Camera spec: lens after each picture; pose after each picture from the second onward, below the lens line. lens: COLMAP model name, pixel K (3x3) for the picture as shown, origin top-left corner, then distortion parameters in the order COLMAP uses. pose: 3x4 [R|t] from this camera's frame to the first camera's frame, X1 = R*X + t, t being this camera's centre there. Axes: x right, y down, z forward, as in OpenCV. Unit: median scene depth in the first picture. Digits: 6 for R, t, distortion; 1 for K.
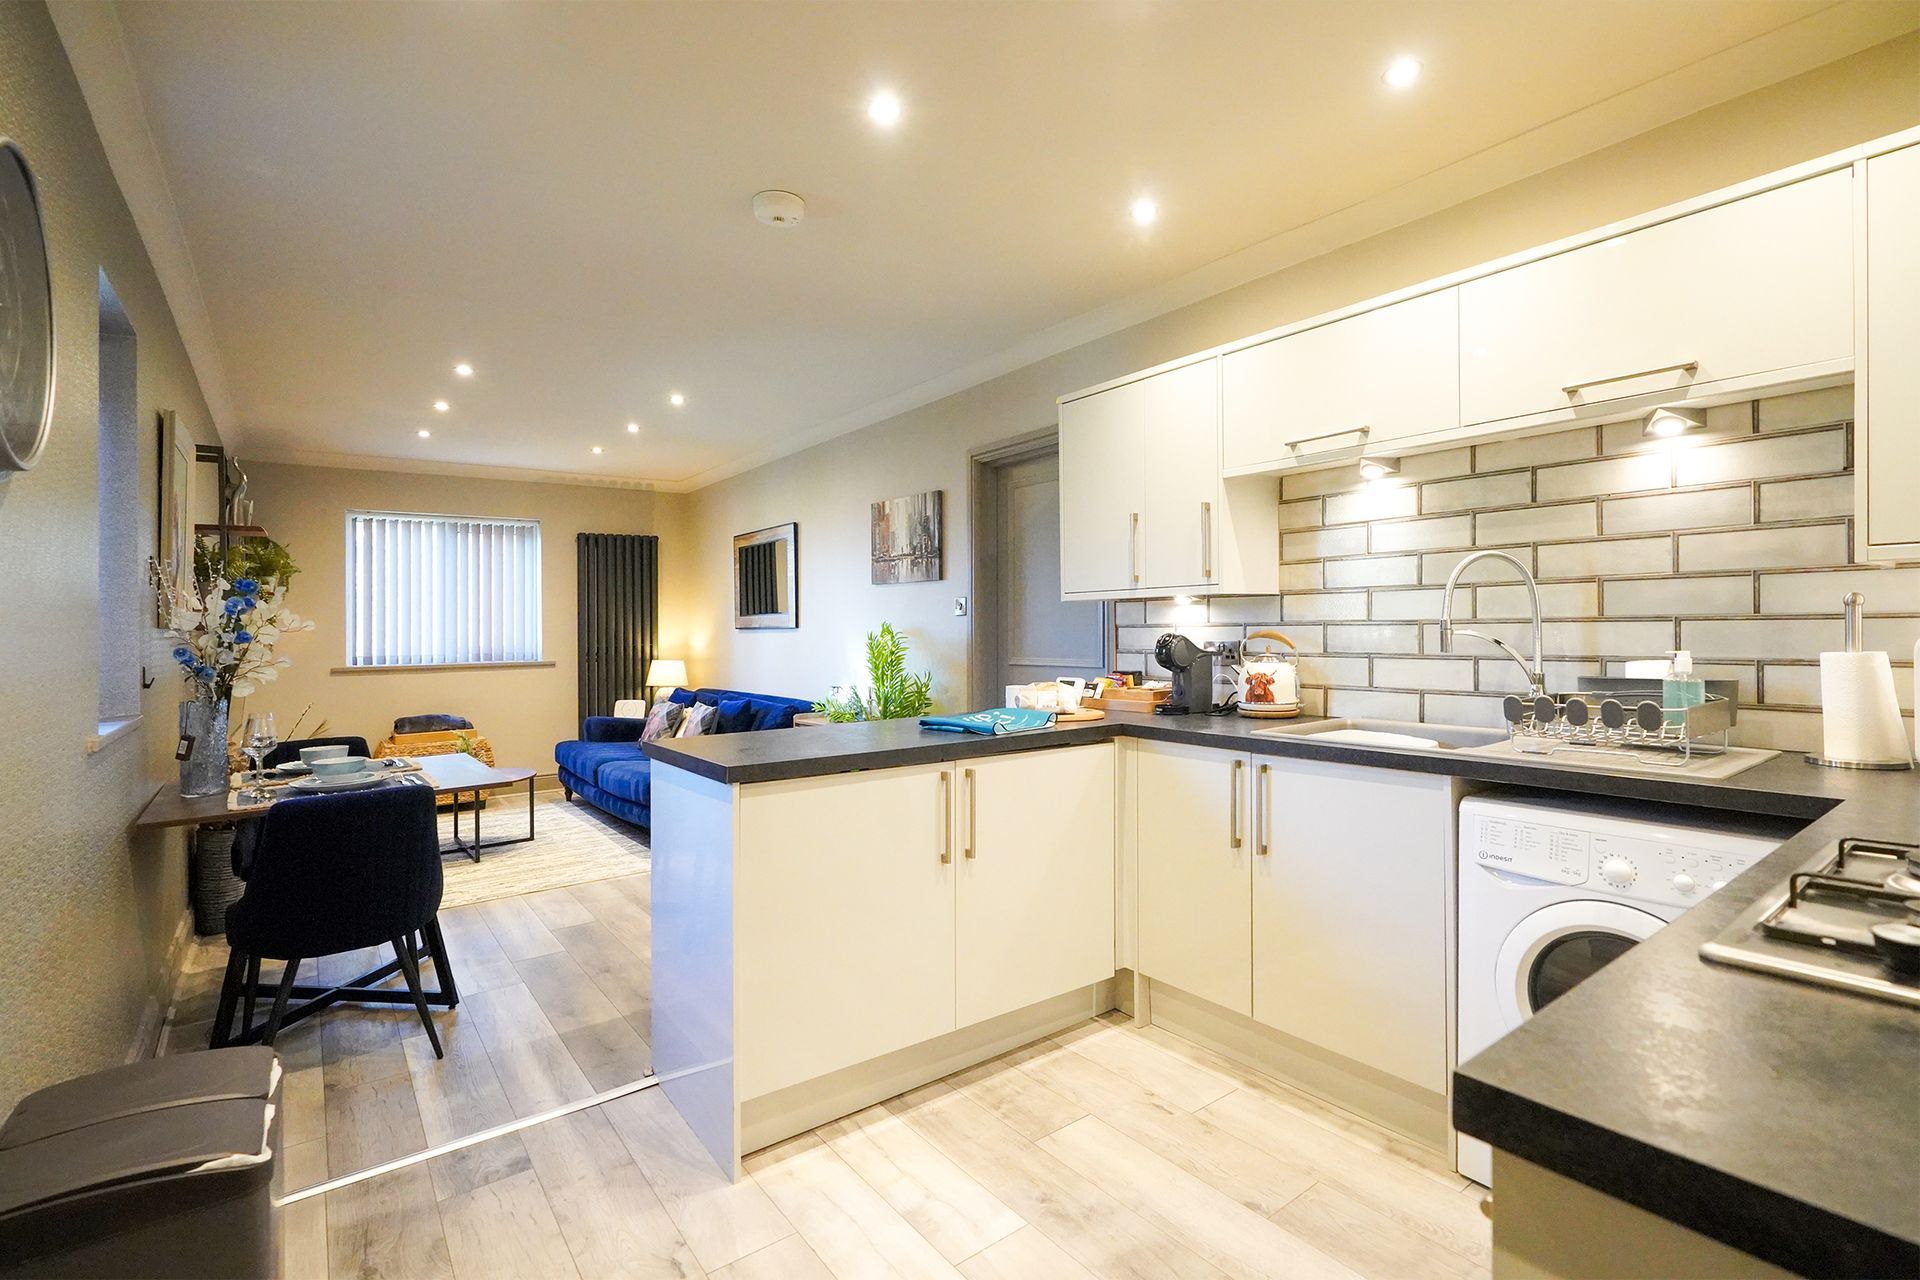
lens RADIAL K [[883.0, 0, 984.2], [0, 883.0, 608.1], [0, 0, 1]] dist [-0.000005, 0.000217]
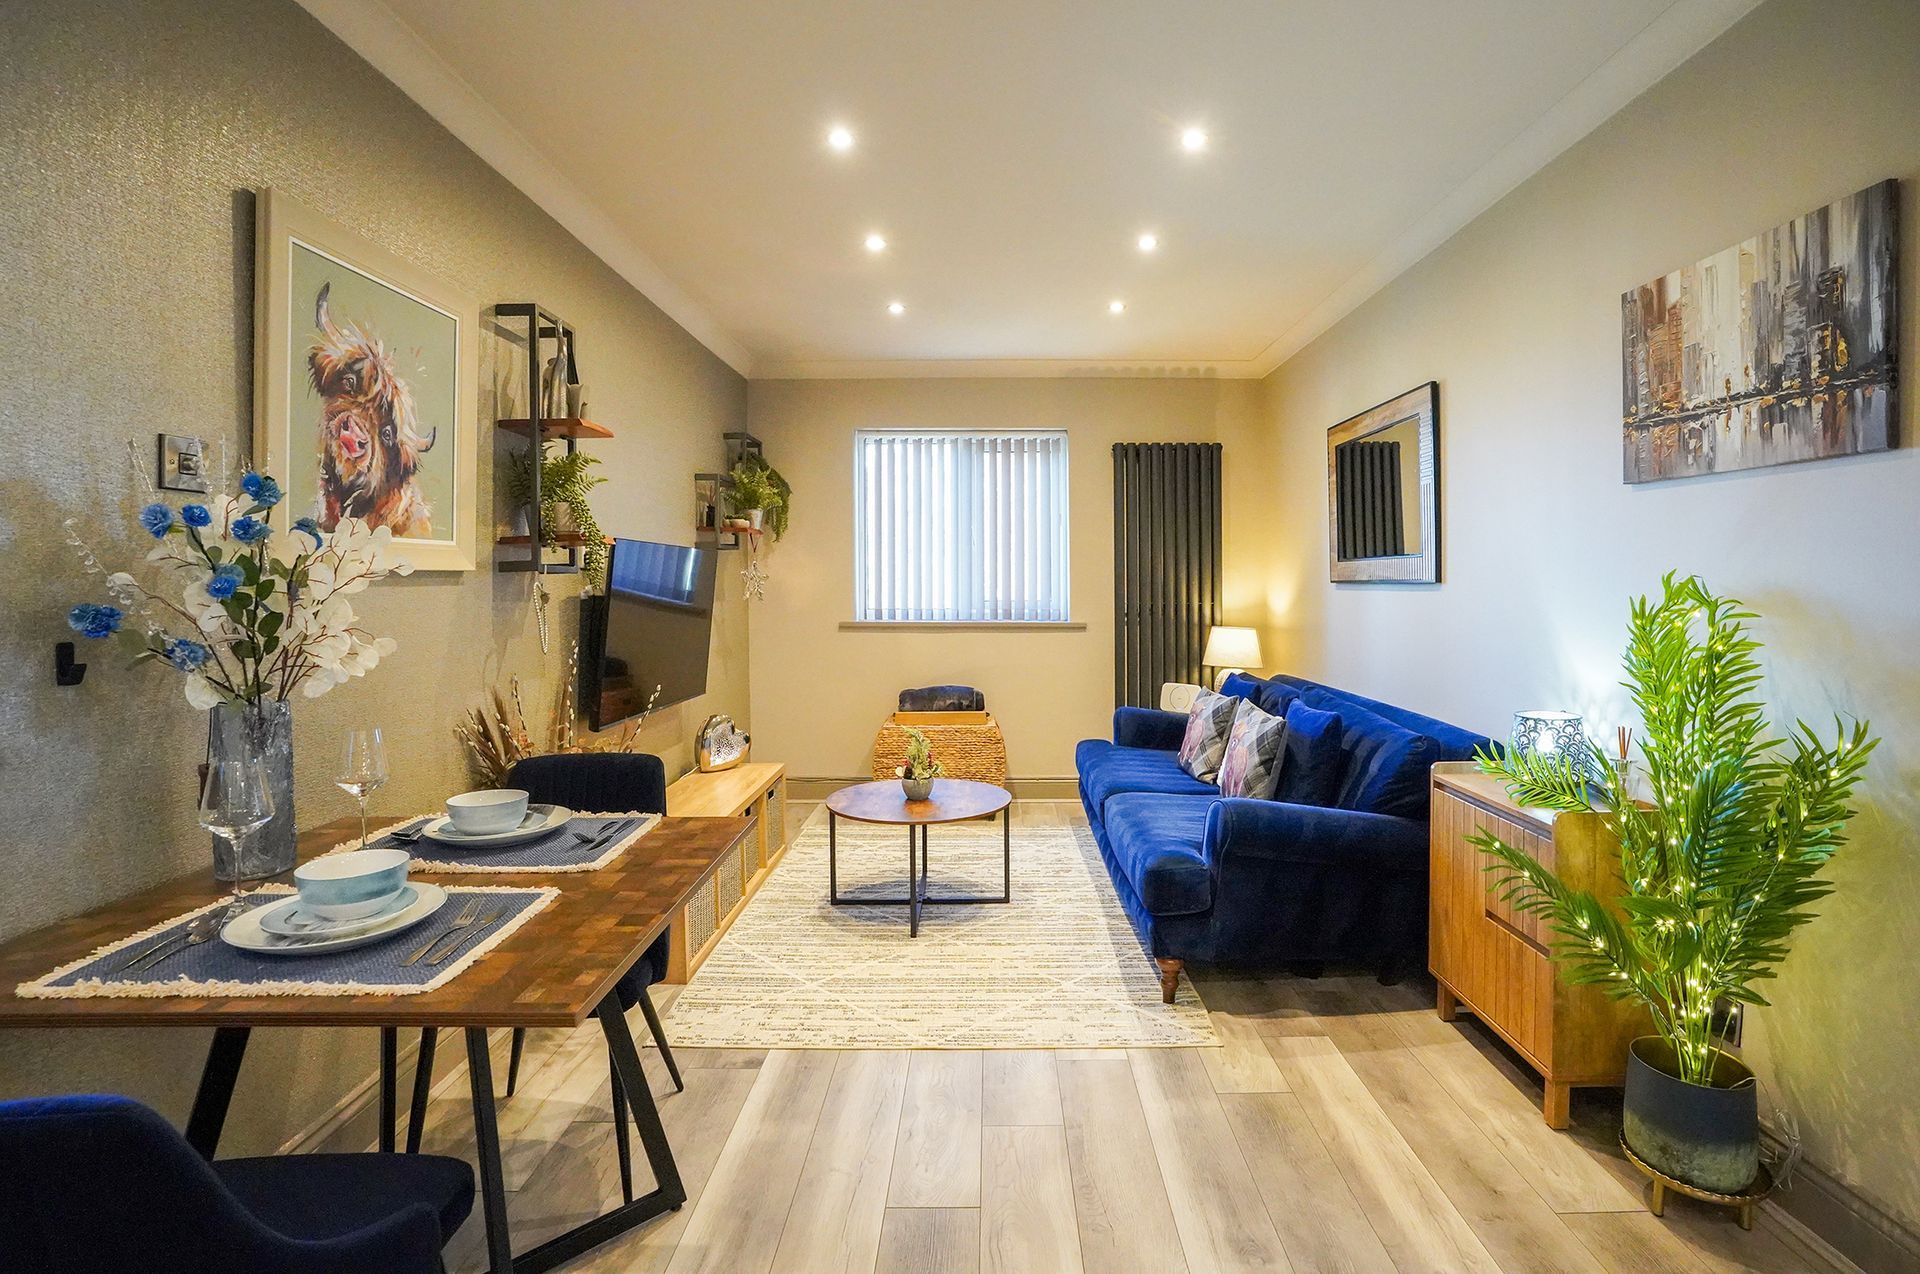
lens RADIAL K [[923.1, 0, 1023.4], [0, 923.1, 574.5], [0, 0, 1]] dist [-0.091895, 0.042343]
pose [[0.806417, 0.010365, -0.591256, -0.088534], [0.000255, 0.999840, 0.017874, 0.007556], [0.591347, -0.014565, 0.806286, 0.402114]]
